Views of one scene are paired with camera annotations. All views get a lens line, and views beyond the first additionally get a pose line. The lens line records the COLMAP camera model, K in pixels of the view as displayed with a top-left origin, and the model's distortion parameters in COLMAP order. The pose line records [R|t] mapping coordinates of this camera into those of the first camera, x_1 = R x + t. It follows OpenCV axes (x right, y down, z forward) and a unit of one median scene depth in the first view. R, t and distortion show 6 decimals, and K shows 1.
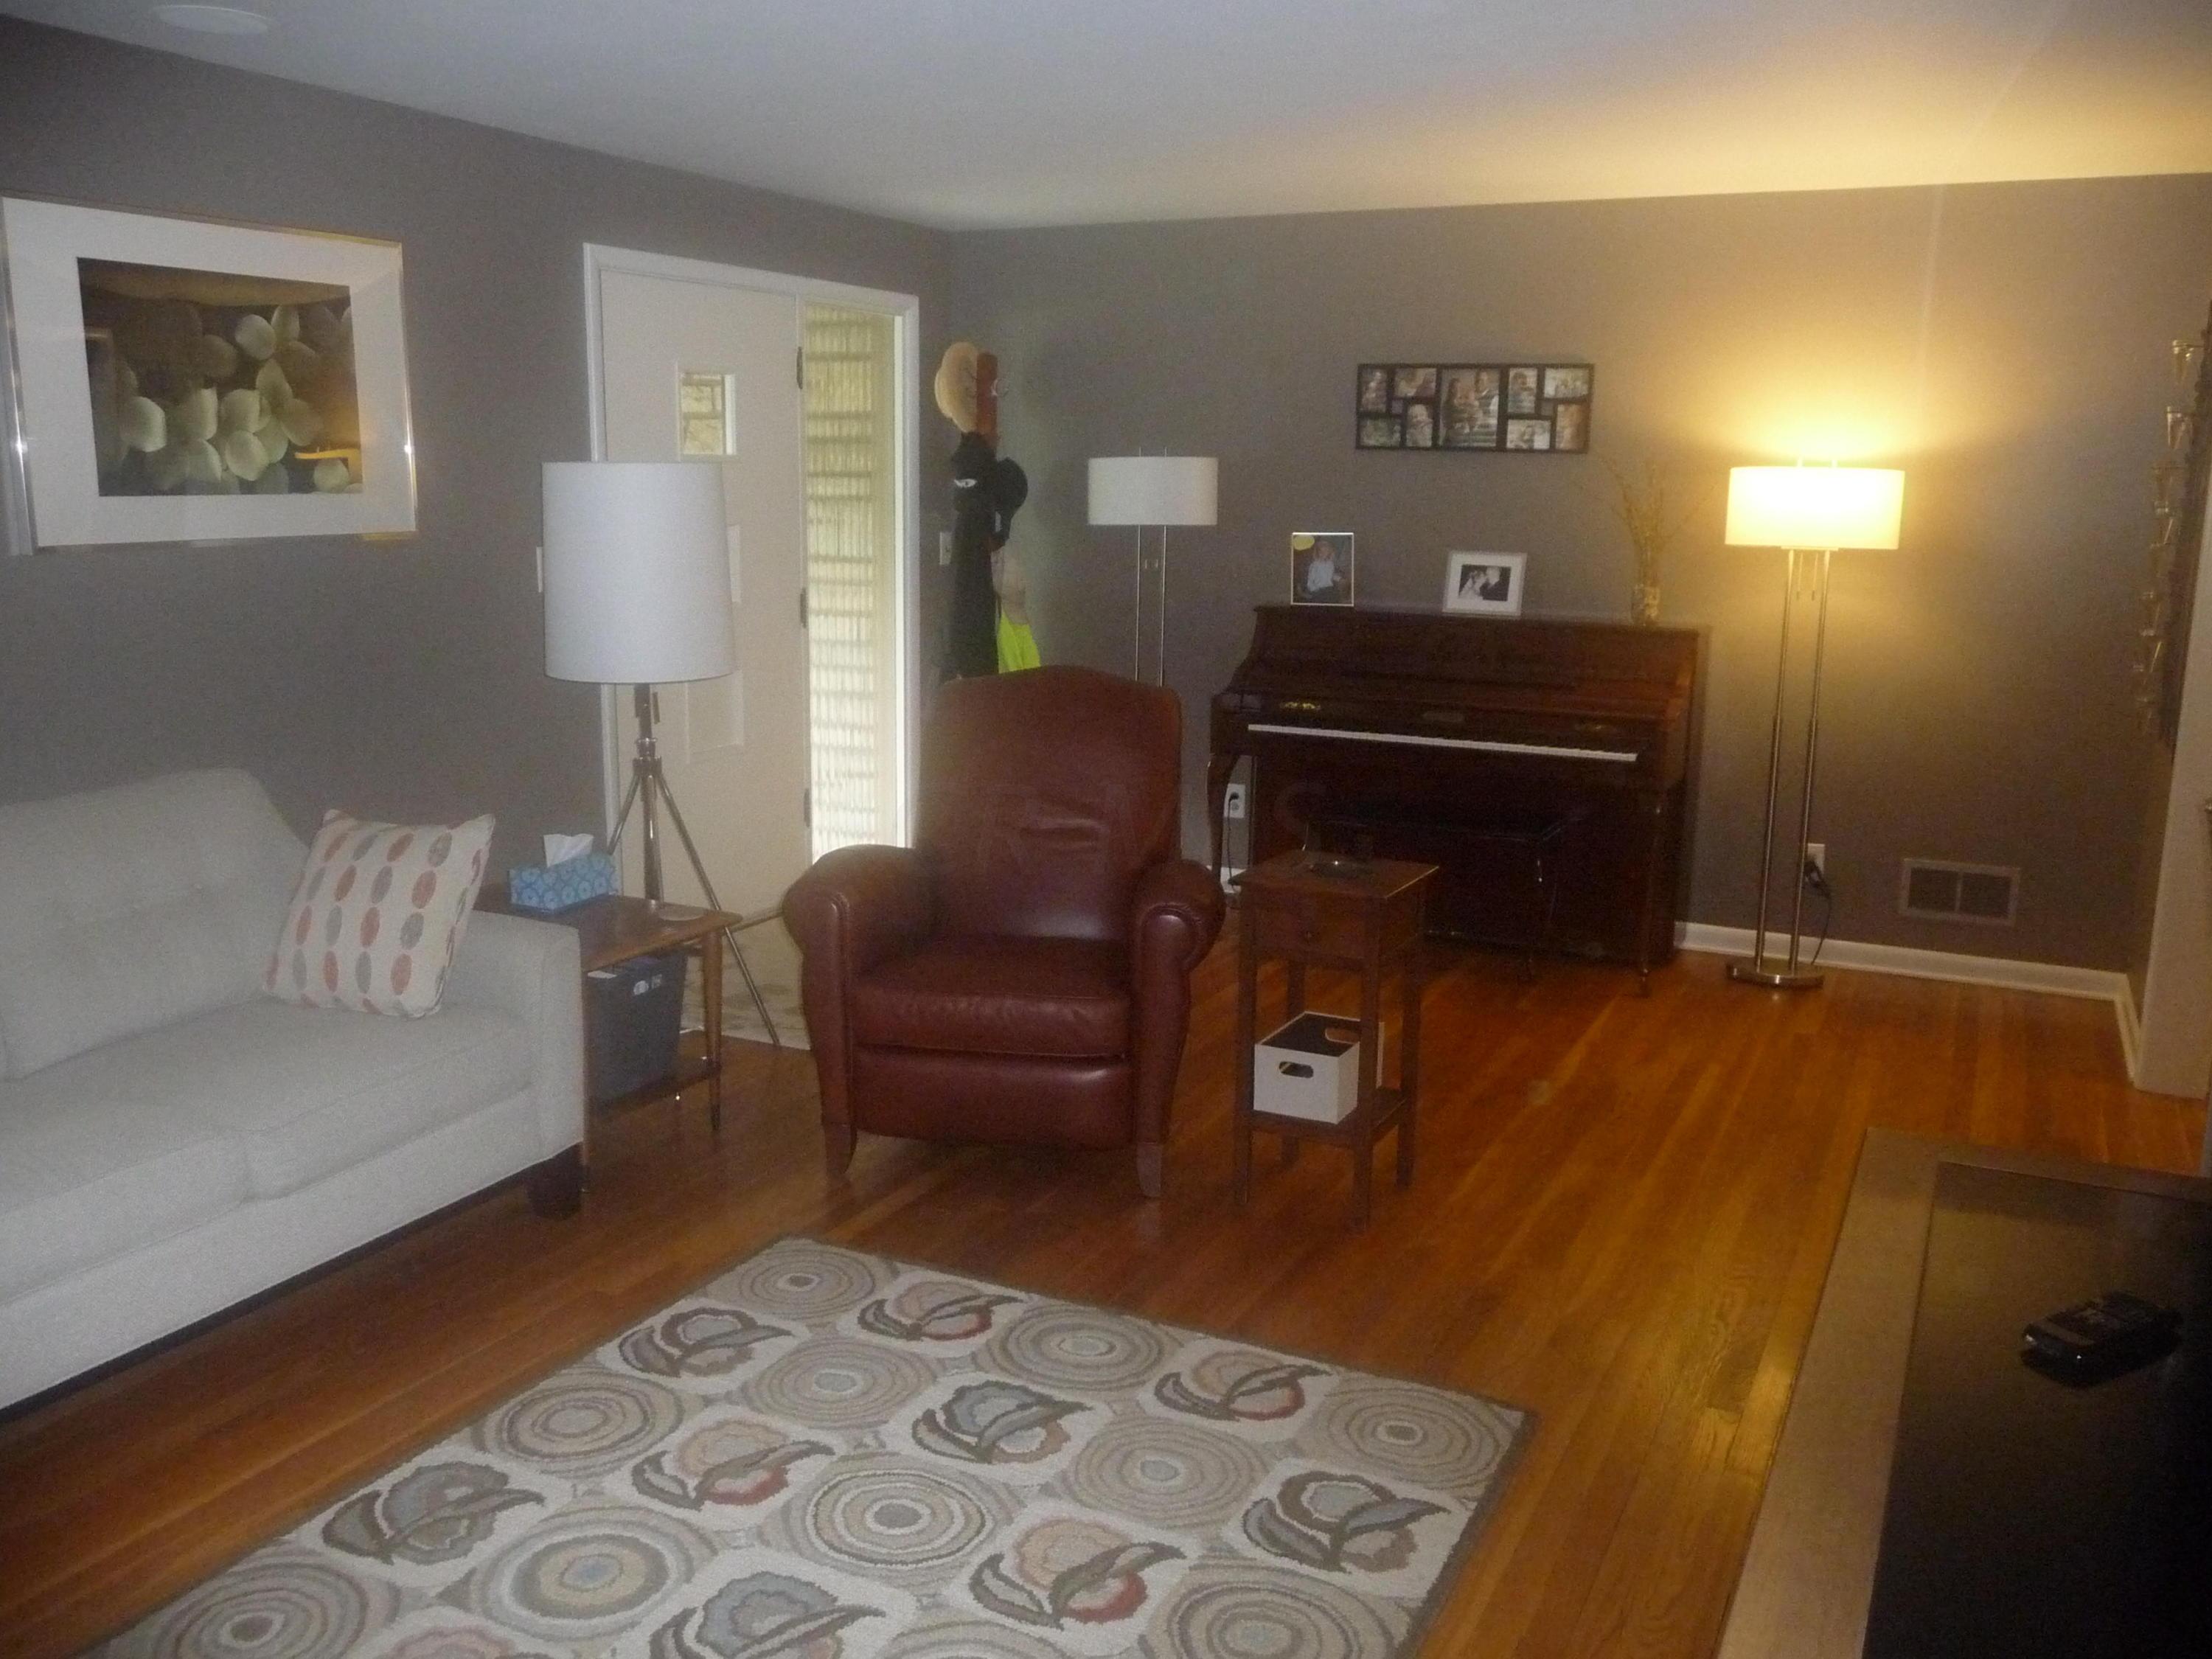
lens RADIAL K [[1803.1, 0, 1112.6], [0, 1803.1, 859.3], [0, 0, 1]] dist [-0.045496, 0.000461]
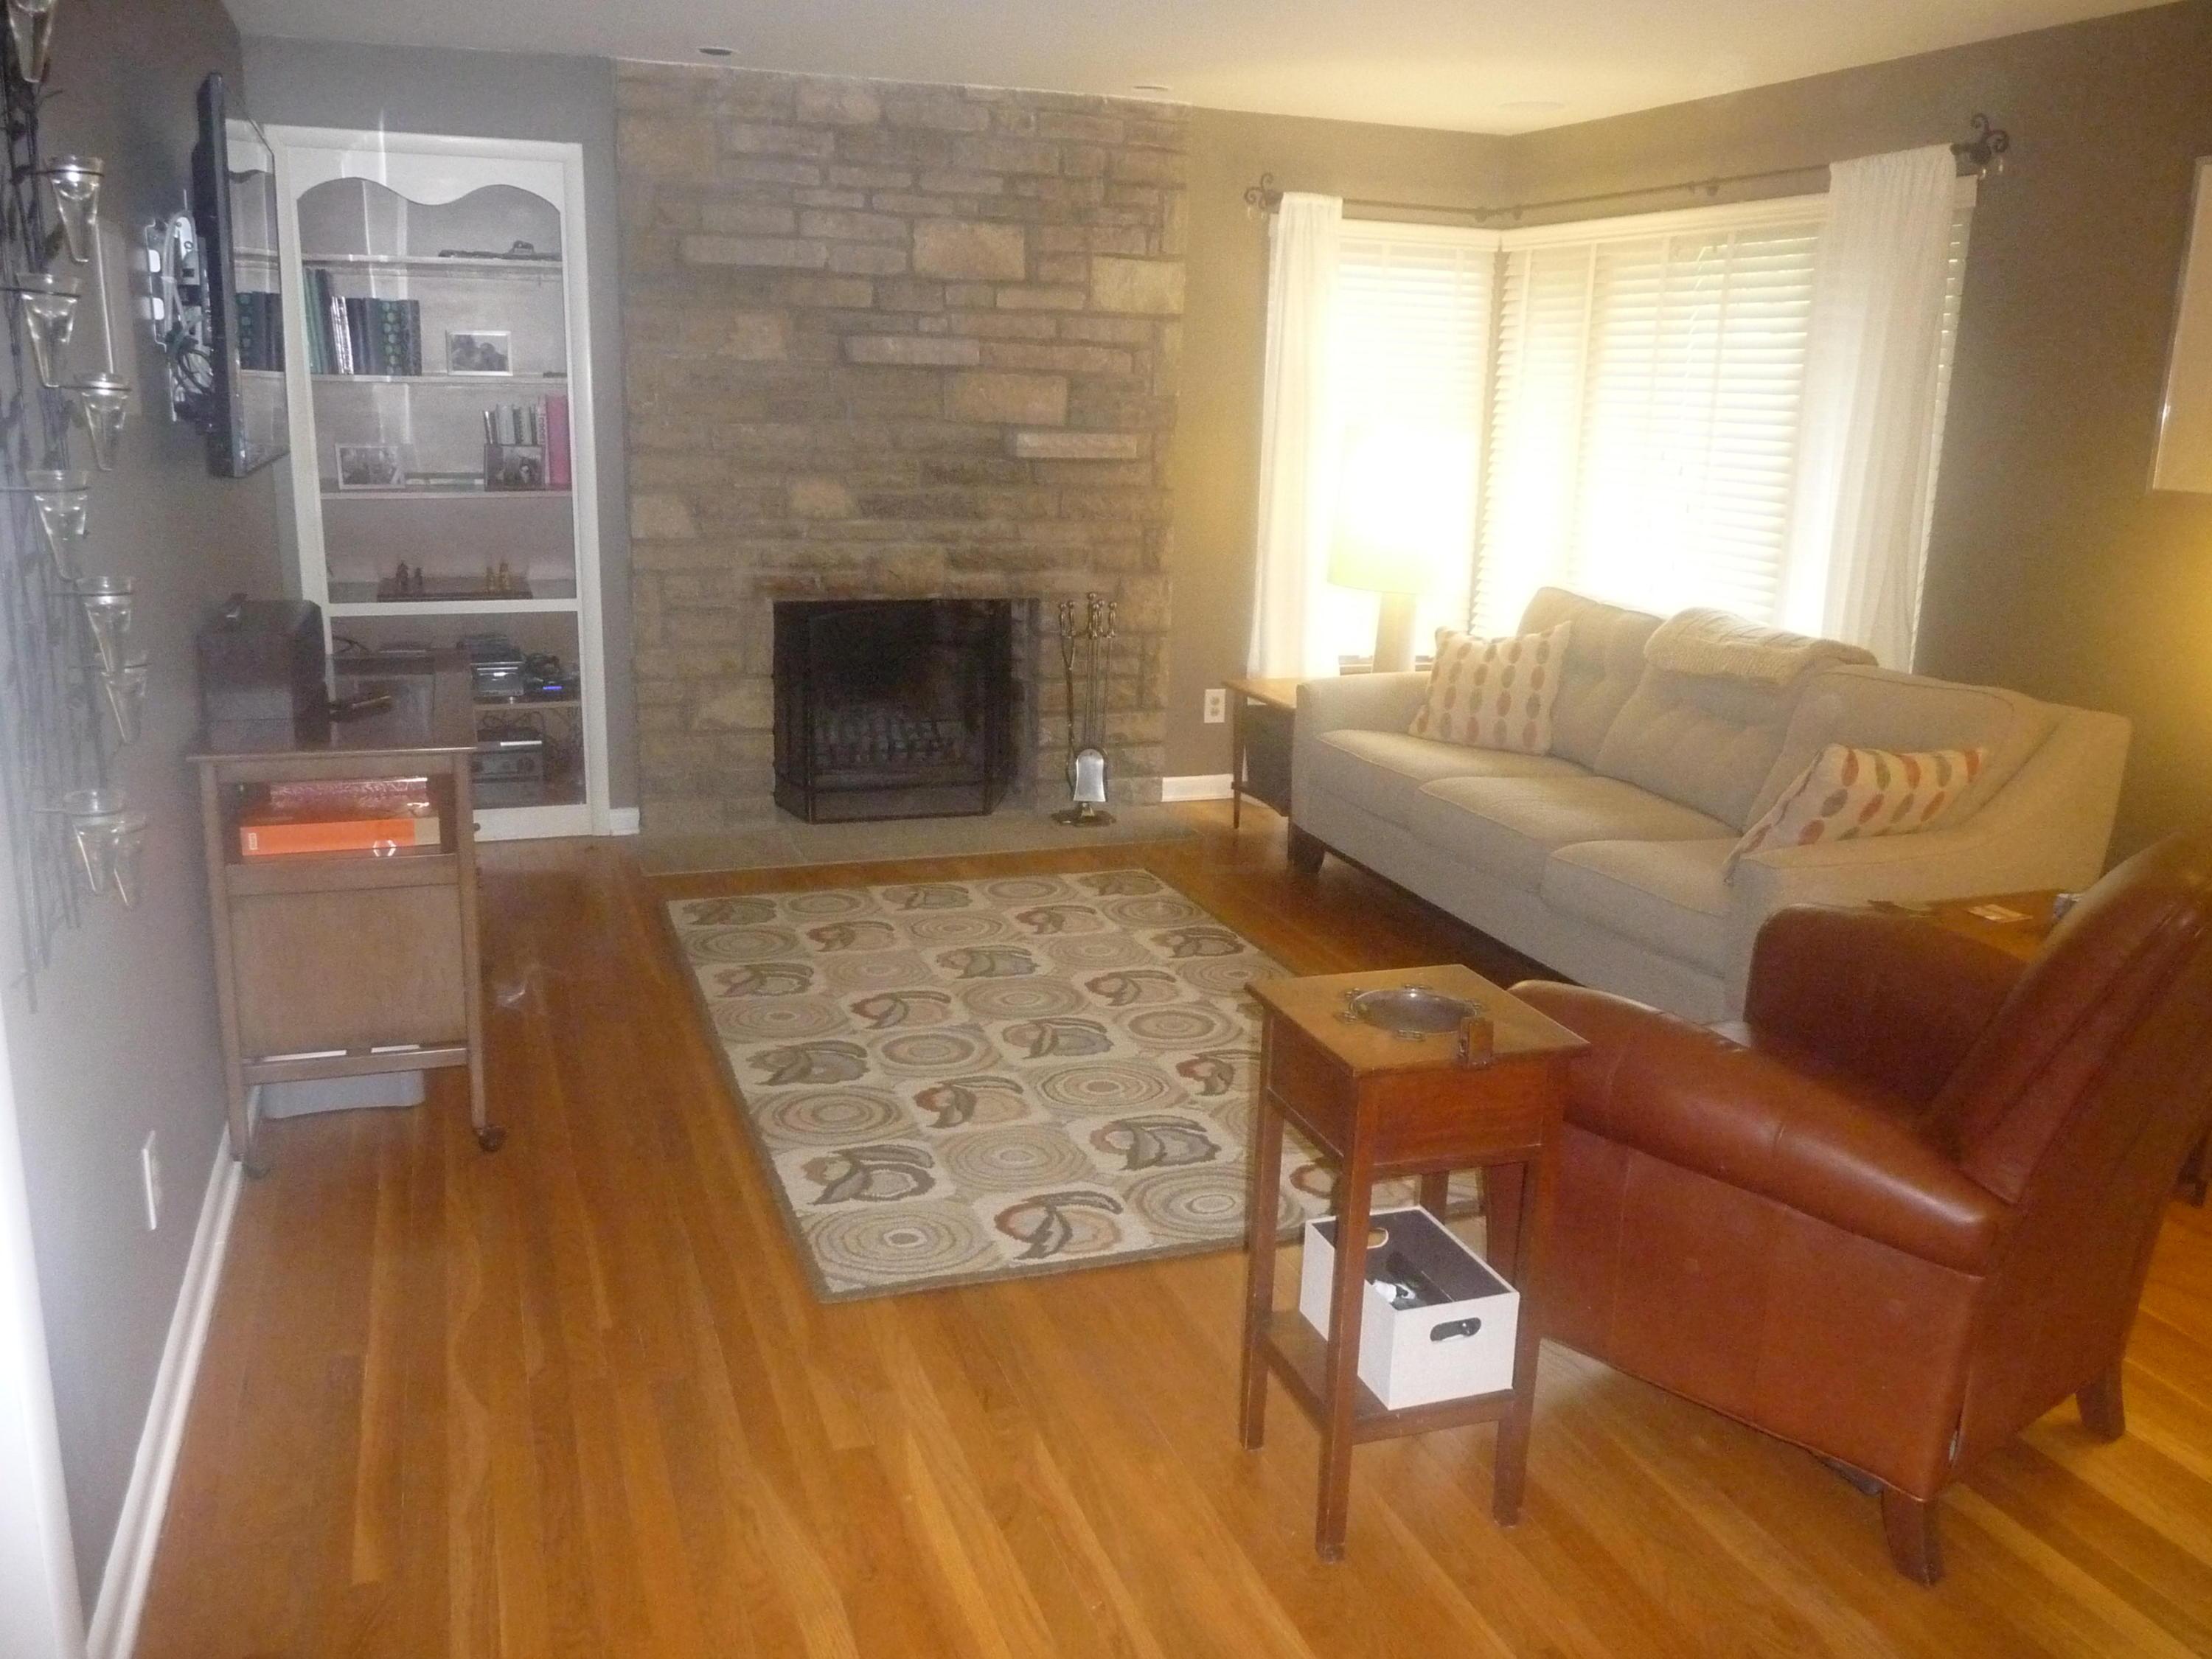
lens RADIAL K [[1815.9, 0, 1101.6], [0, 1815.9, 838.0], [0, 0, 1]] dist [-0.050581, 0.051807]
pose [[-0.685703, 0.147784, -0.712722, 0.678276], [-0.194452, 0.906392, 0.375022, -0.281769], [0.701427, 0.395744, -0.592778, 1.335641]]
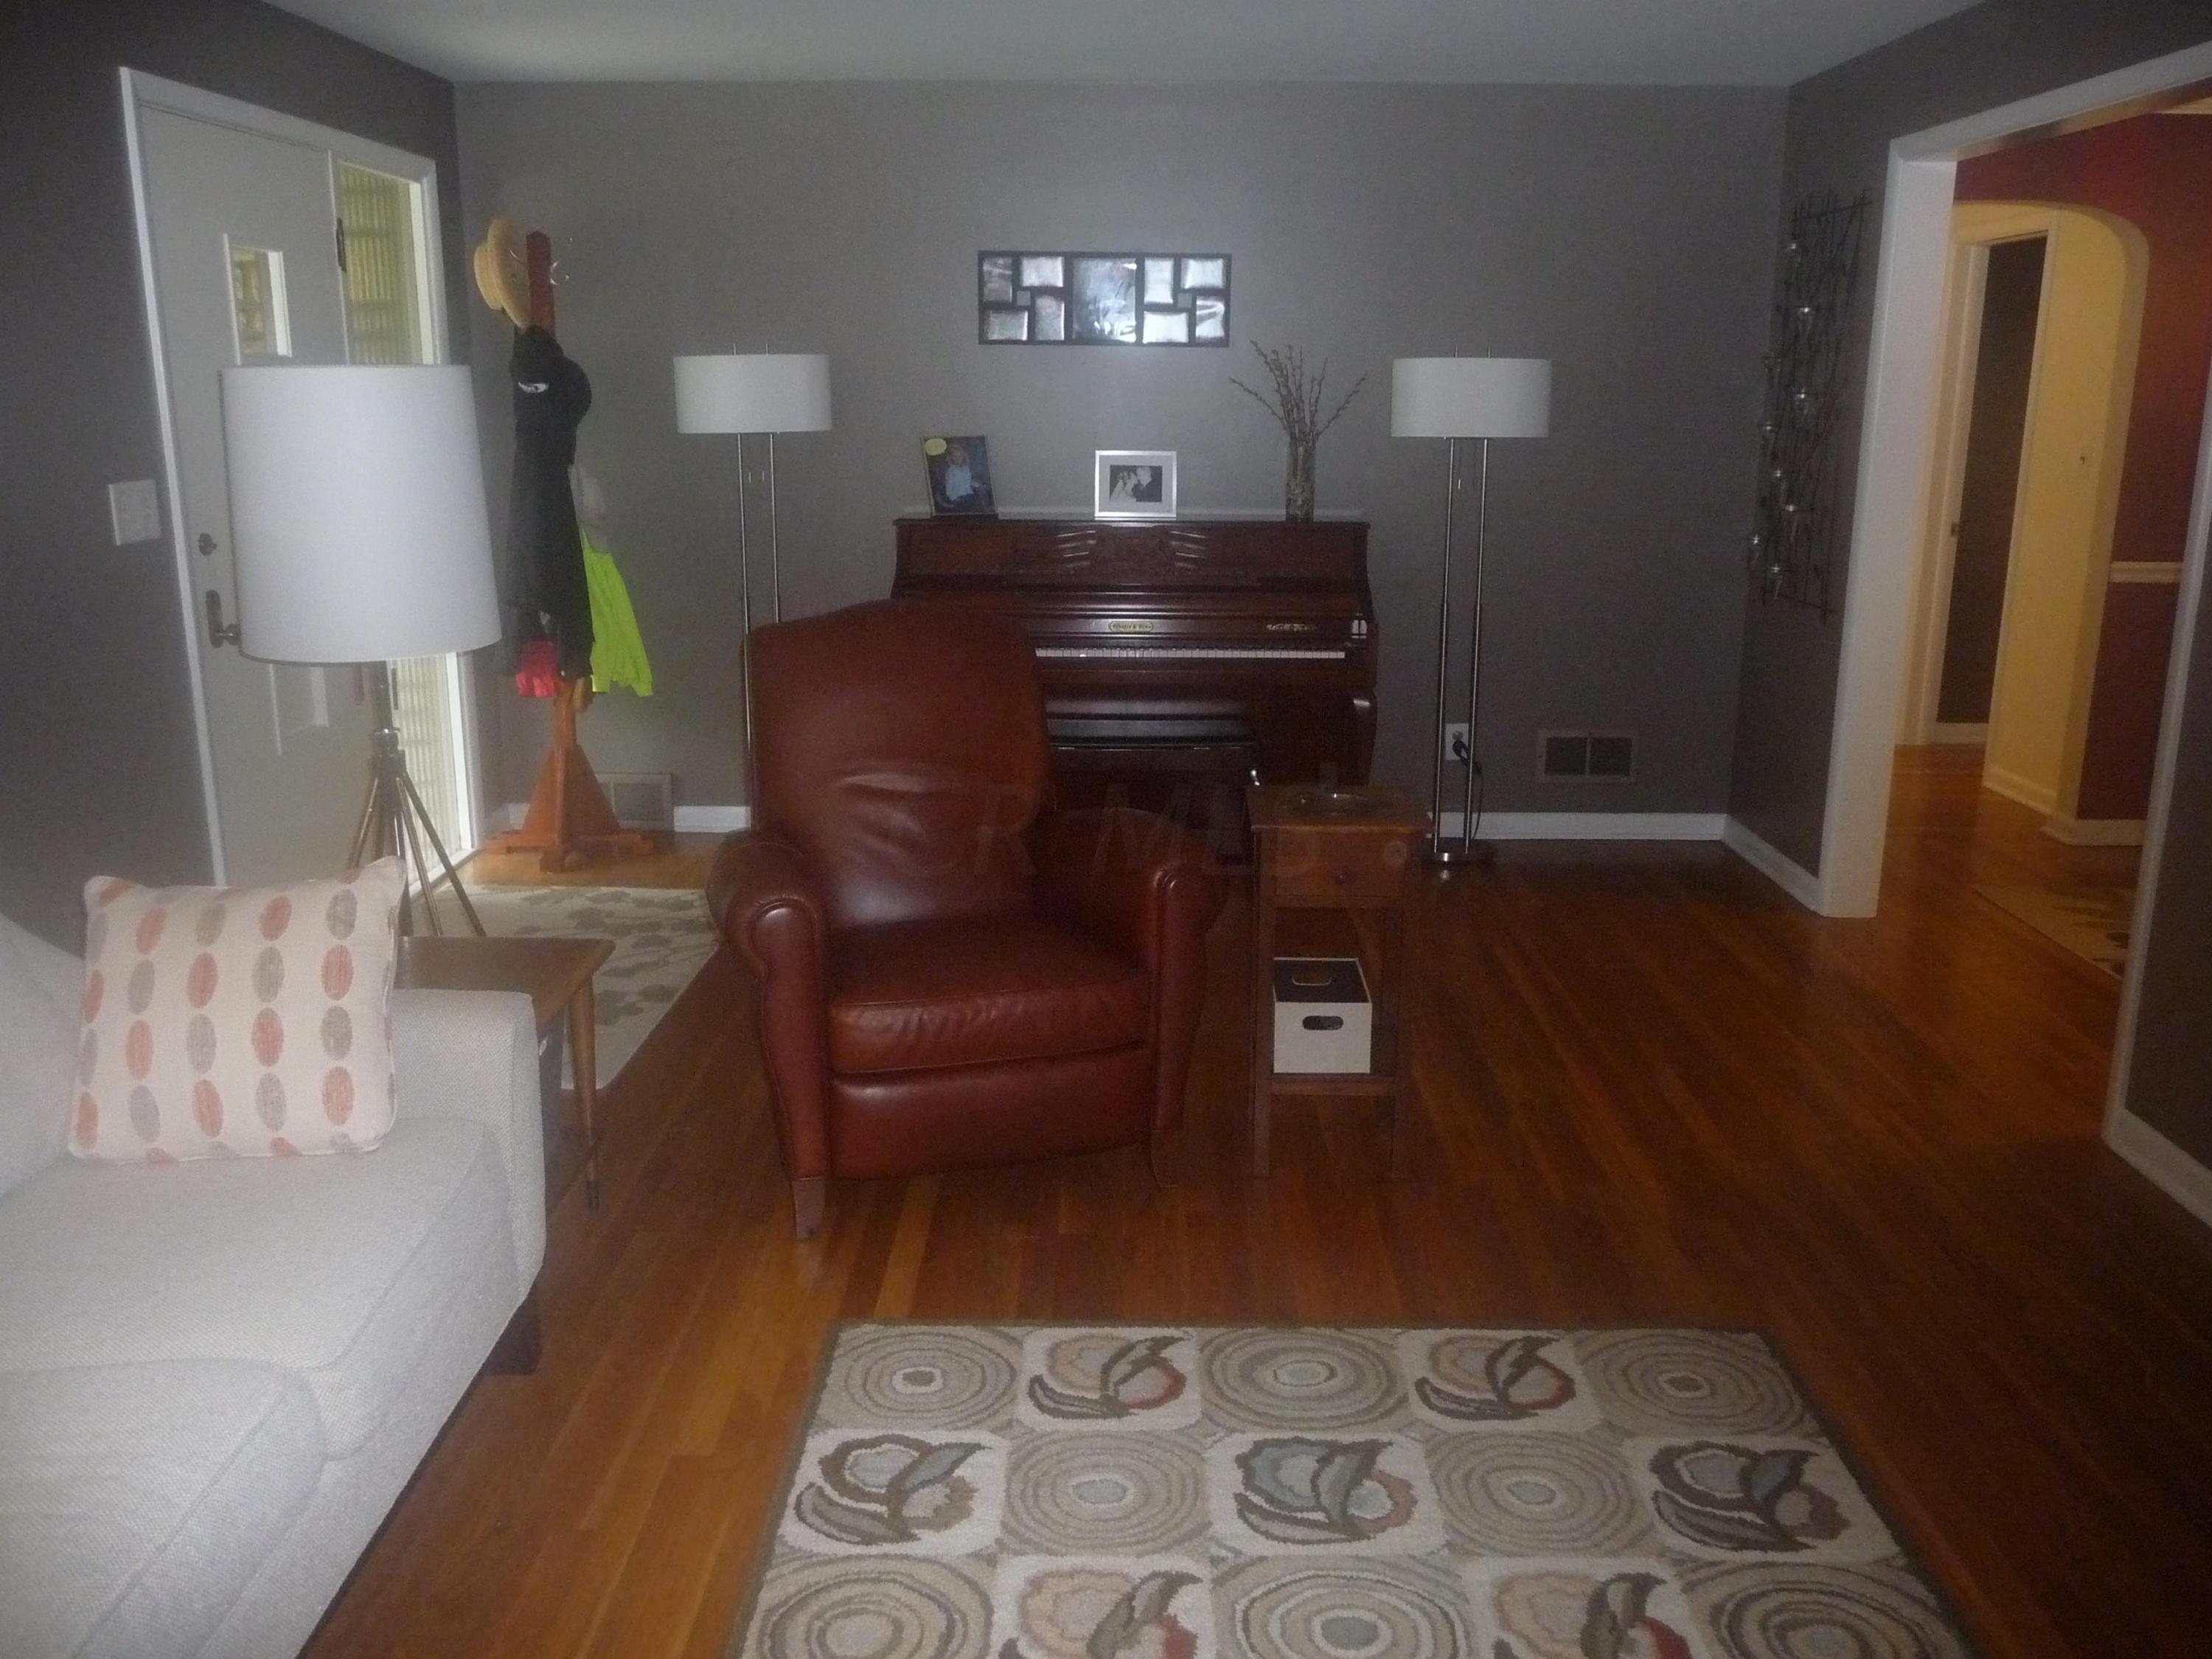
lens RADIAL K [[1819.8, 0, 1094.7], [0, 1819.8, 826.5], [0, 0, 1]] dist [-0.048982, 0.053139]
pose [[0.899458, -0.114850, 0.421645, -0.400812], [0.099038, 0.993315, 0.059294, -0.052261], [-0.425637, -0.011574, 0.904820, 0.214131]]
